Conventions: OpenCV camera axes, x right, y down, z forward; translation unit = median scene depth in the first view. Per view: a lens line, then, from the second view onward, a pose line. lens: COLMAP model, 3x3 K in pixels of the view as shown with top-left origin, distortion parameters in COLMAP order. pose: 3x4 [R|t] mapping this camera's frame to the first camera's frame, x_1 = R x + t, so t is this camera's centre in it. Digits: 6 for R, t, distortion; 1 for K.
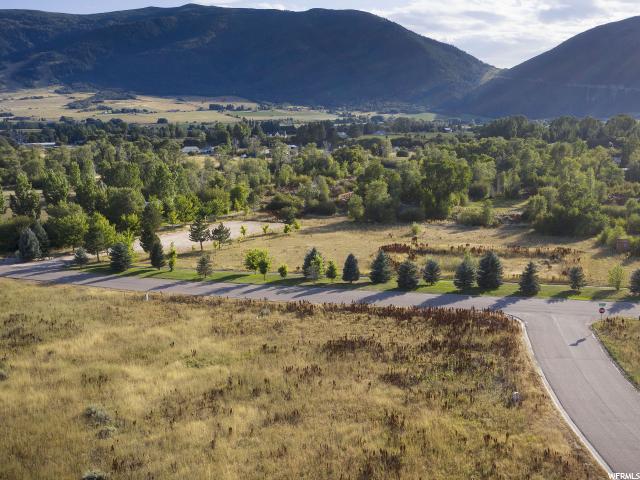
lens RADIAL K [[725.5, 0, 320.0], [0, 725.5, 240.0], [0, 0, 1]] dist [-0.015700, 0.001706]
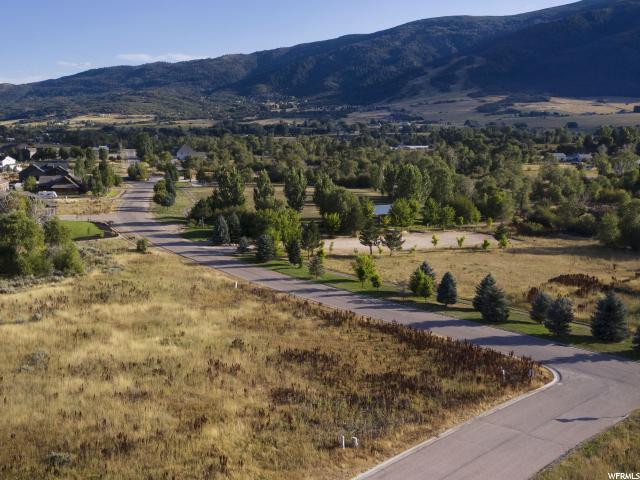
lens RADIAL K [[775.2, 0, 320.0], [0, 775.2, 240.0], [0, 0, 1]] dist [-0.002682, 0.017166]
pose [[0.747232, 0.099166, -0.657123, 0.208288], [-0.109462, 0.993664, 0.025481, -0.010873], [0.655486, 0.052890, 0.753353, 0.067706]]
